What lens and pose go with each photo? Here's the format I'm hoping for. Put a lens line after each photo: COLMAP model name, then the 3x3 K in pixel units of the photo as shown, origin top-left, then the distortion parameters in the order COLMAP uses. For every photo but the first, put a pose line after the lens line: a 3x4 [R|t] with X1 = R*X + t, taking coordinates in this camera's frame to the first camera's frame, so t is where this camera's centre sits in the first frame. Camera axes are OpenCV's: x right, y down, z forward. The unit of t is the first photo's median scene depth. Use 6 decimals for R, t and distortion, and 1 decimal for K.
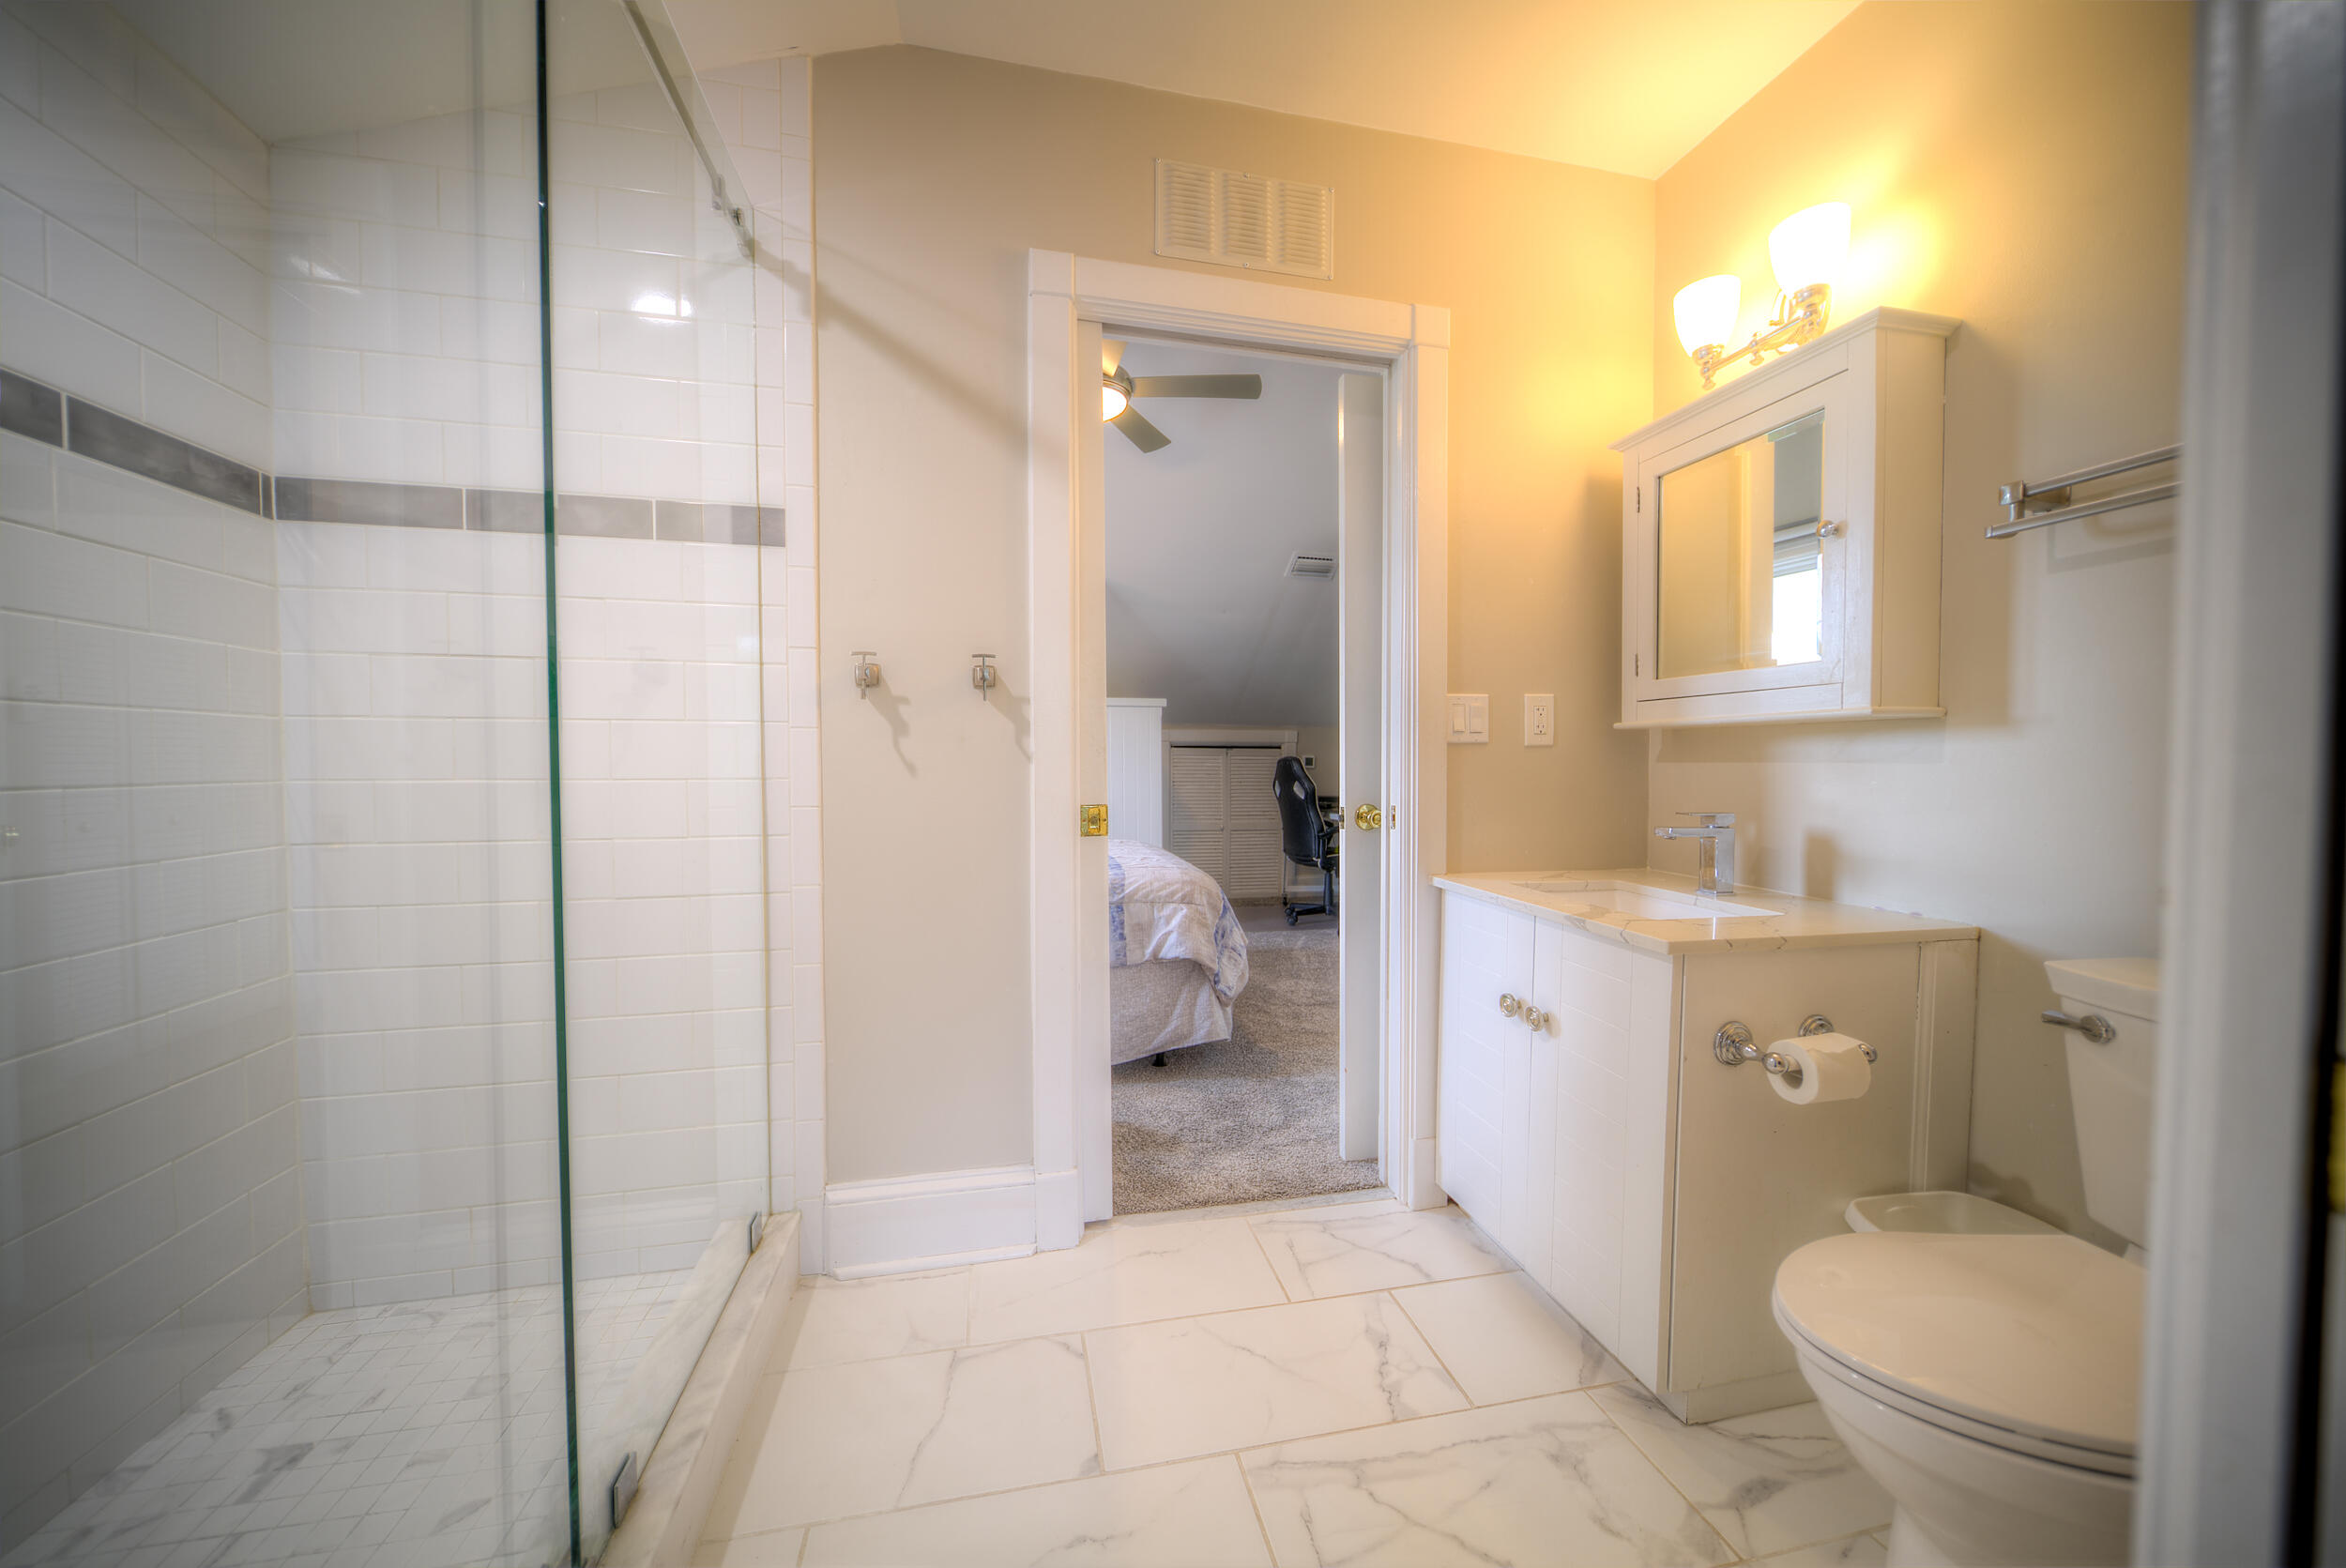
lens RADIAL K [[819.1, 0, 1175.2], [0, 819.1, 786.9], [0, 0, 1]] dist [-0.000127, -0.002027]
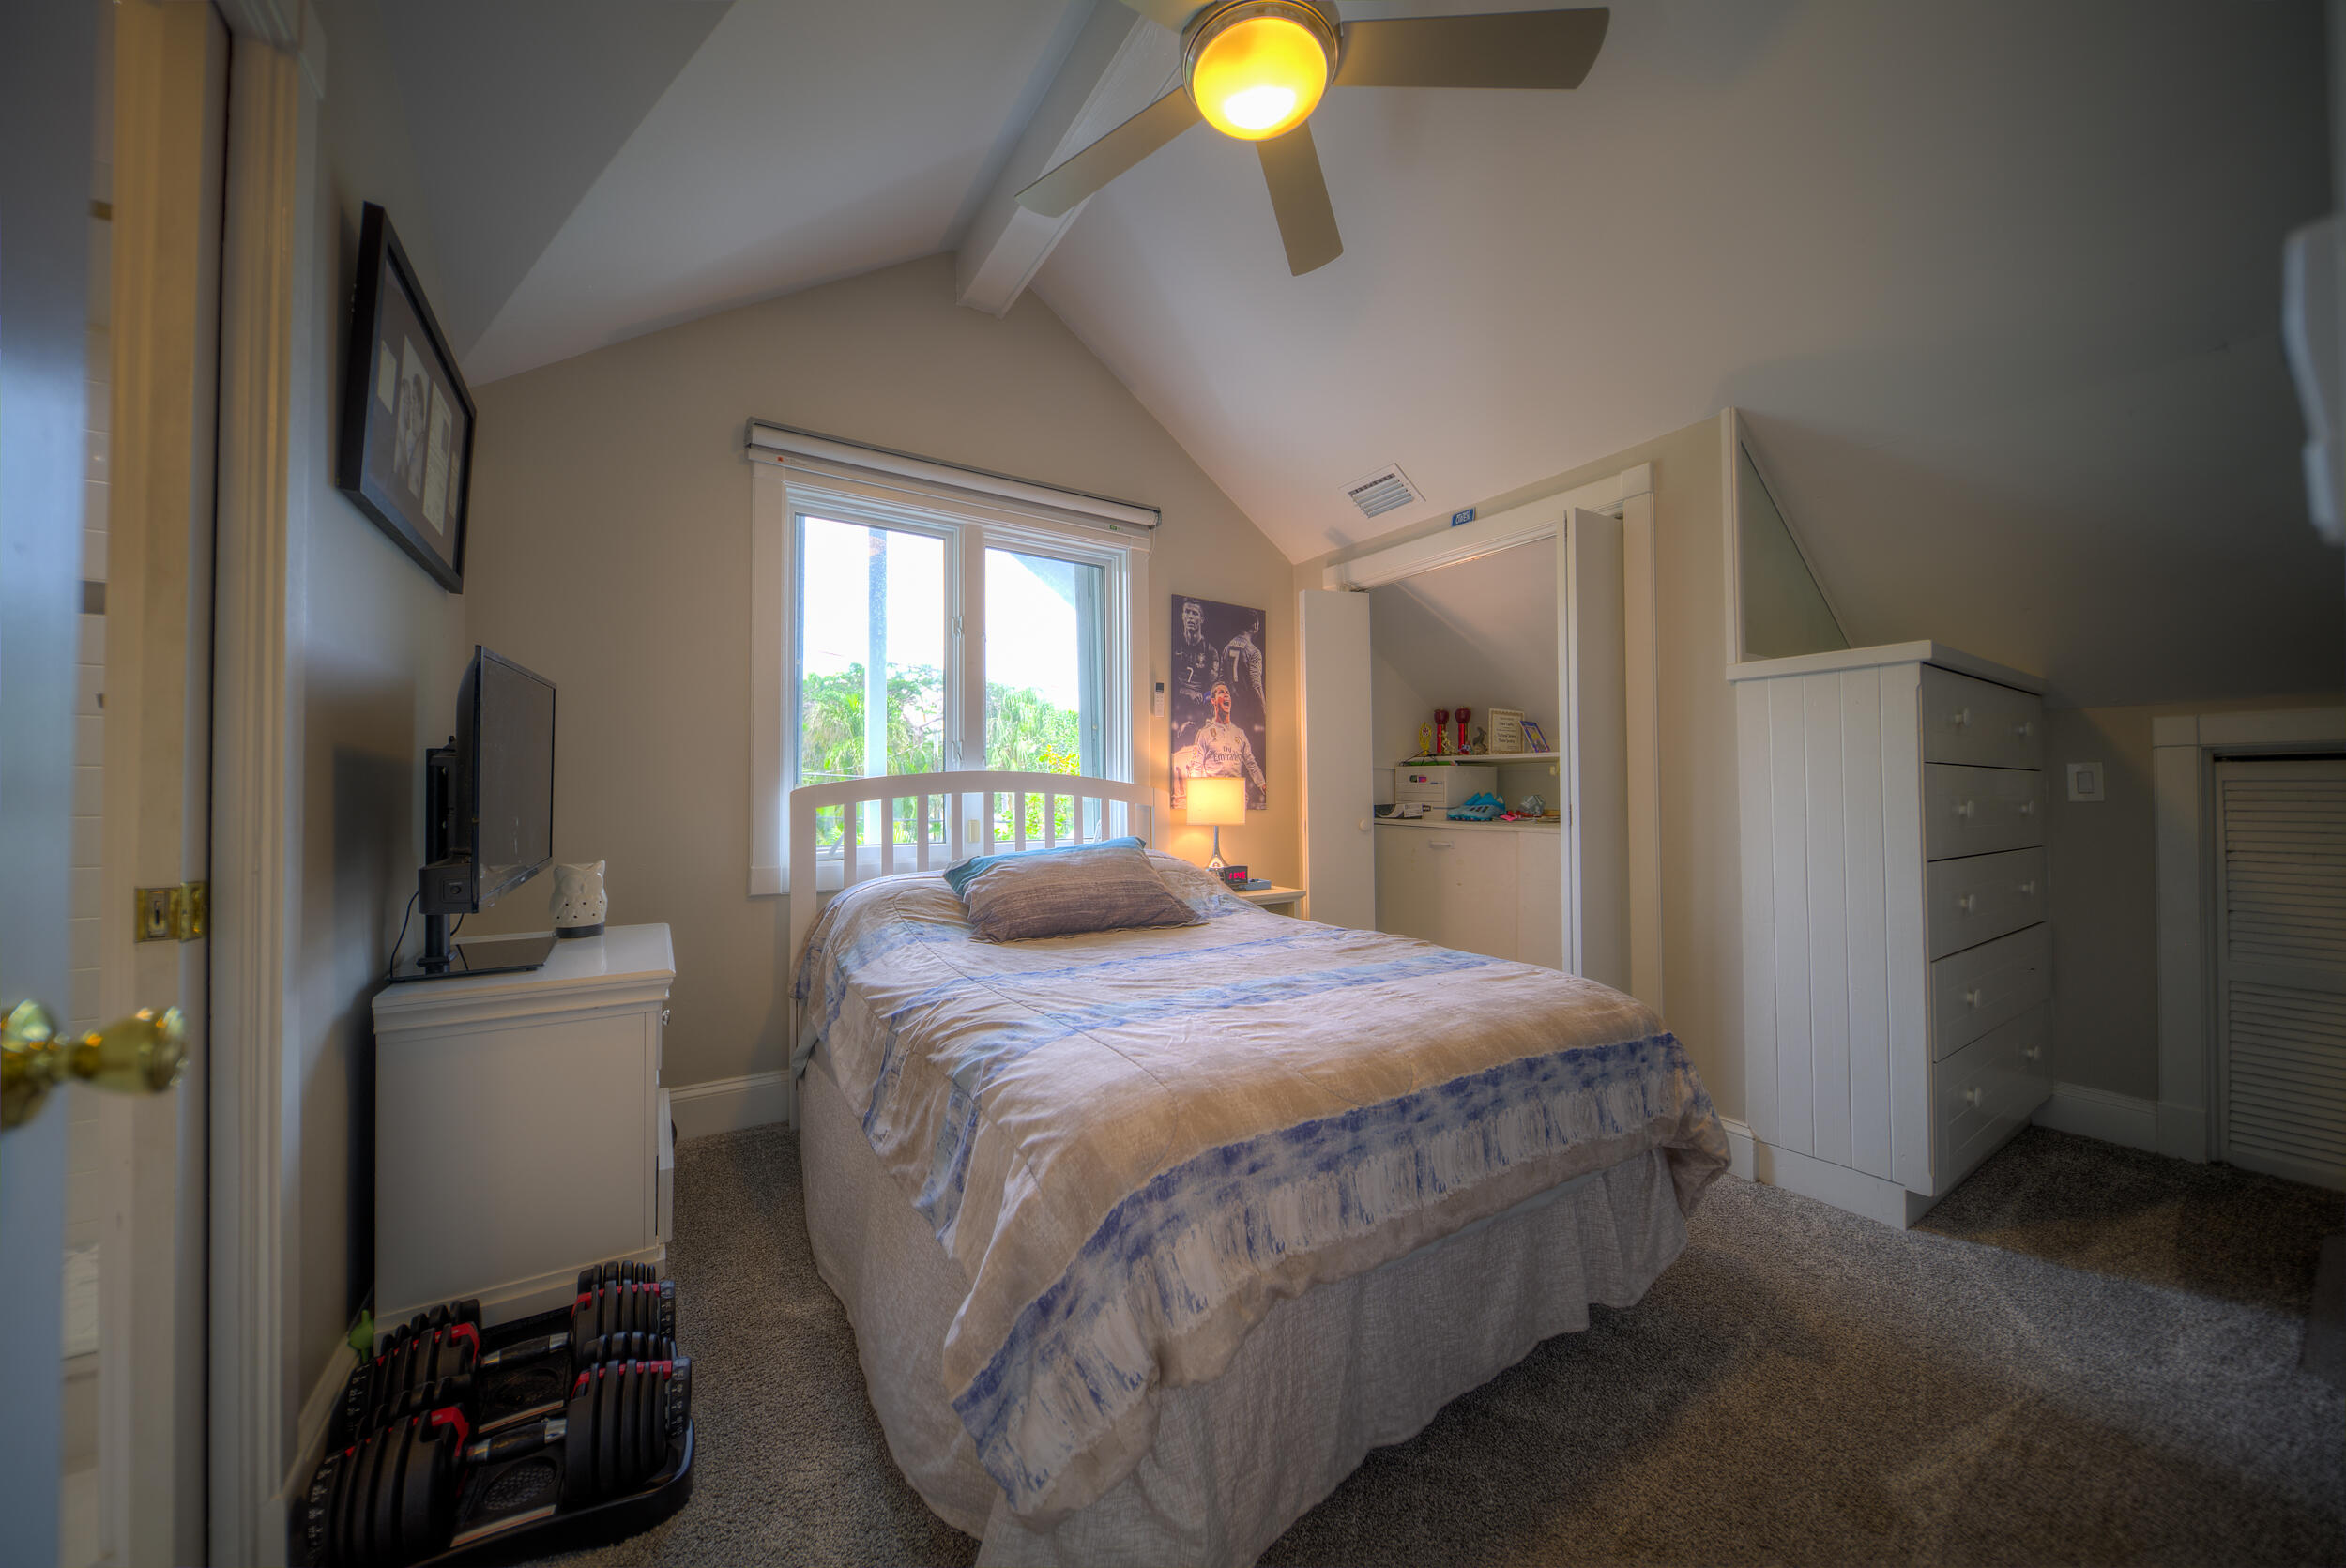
lens RADIAL K [[822.1, 0, 1179.5], [0, 822.1, 787.6], [0, 0, 1]] dist [-0.001572, -0.001205]
pose [[0.350754, -0.013415, -0.936371, 0.218967], [-0.027122, 0.999332, -0.024477, -0.015619], [0.936075, 0.033982, 0.350156, 0.495830]]
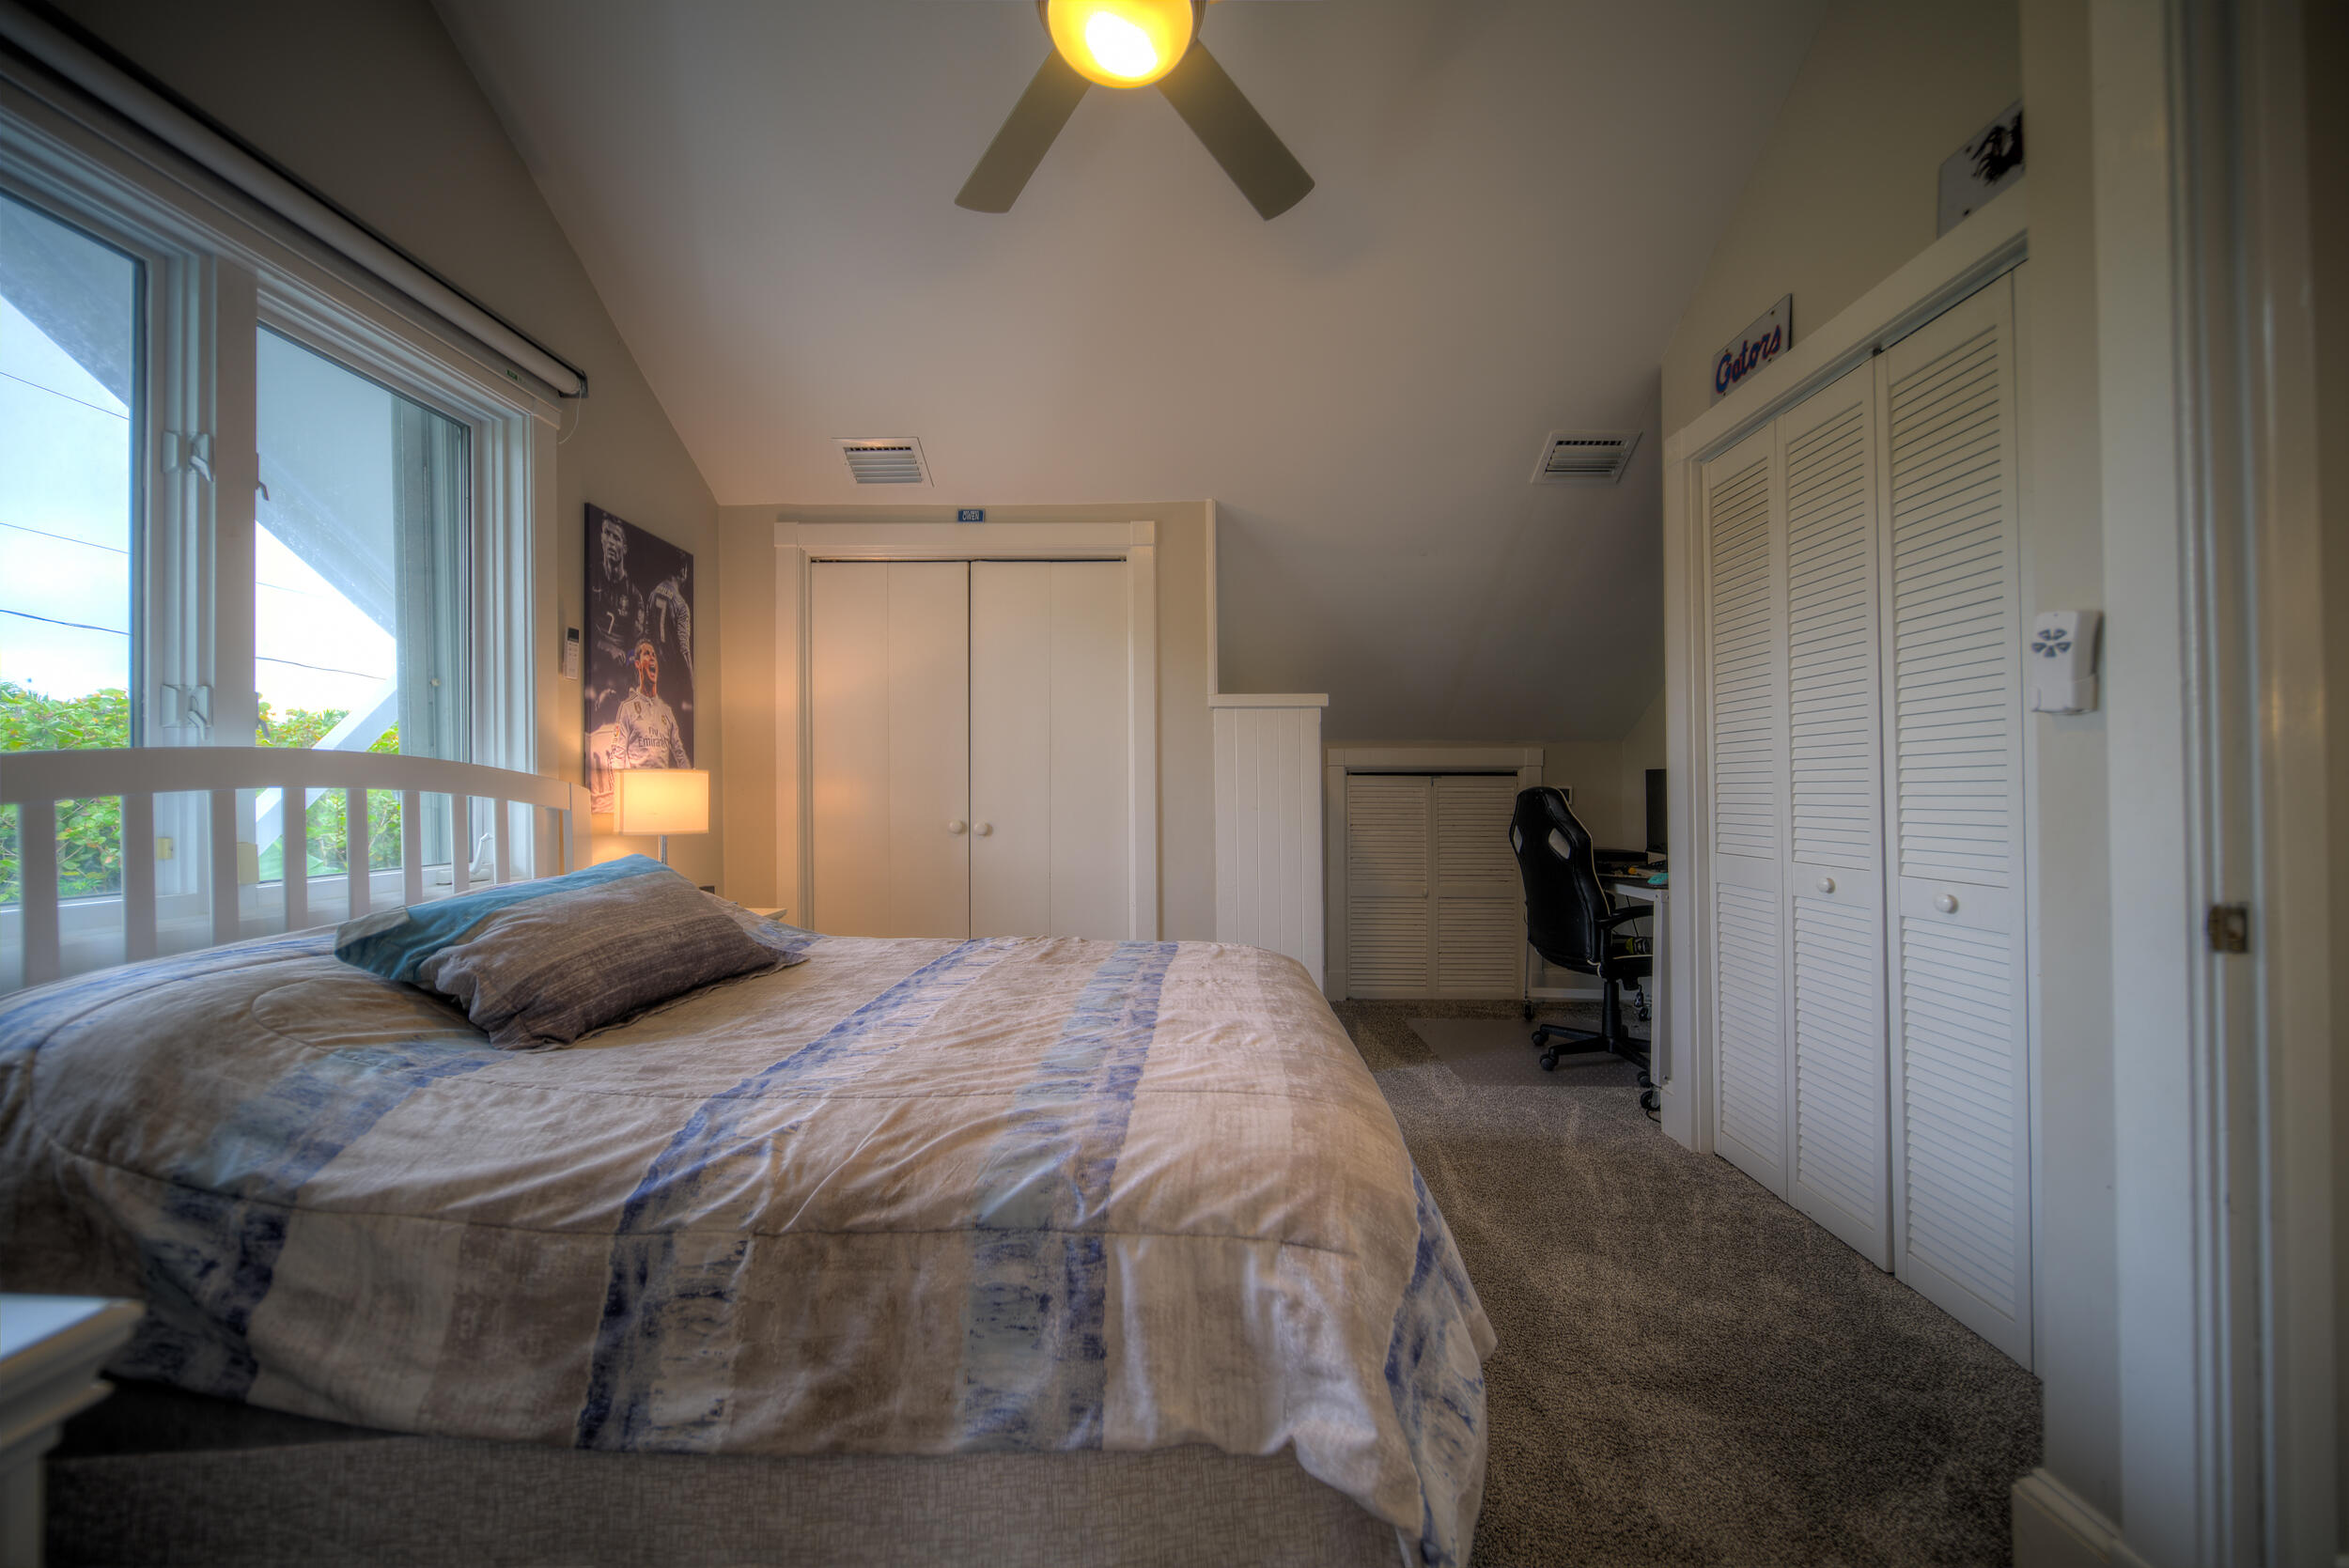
lens RADIAL K [[820.1, 0, 1176.7], [0, 820.1, 786.9], [0, 0, 1]] dist [-0.000127, -0.002027]
pose [[0.971228, -0.004961, -0.238101, 0.023939], [-0.004266, 0.999260, -0.038225, -0.013176], [0.238114, 0.038141, 0.970488, 0.357501]]
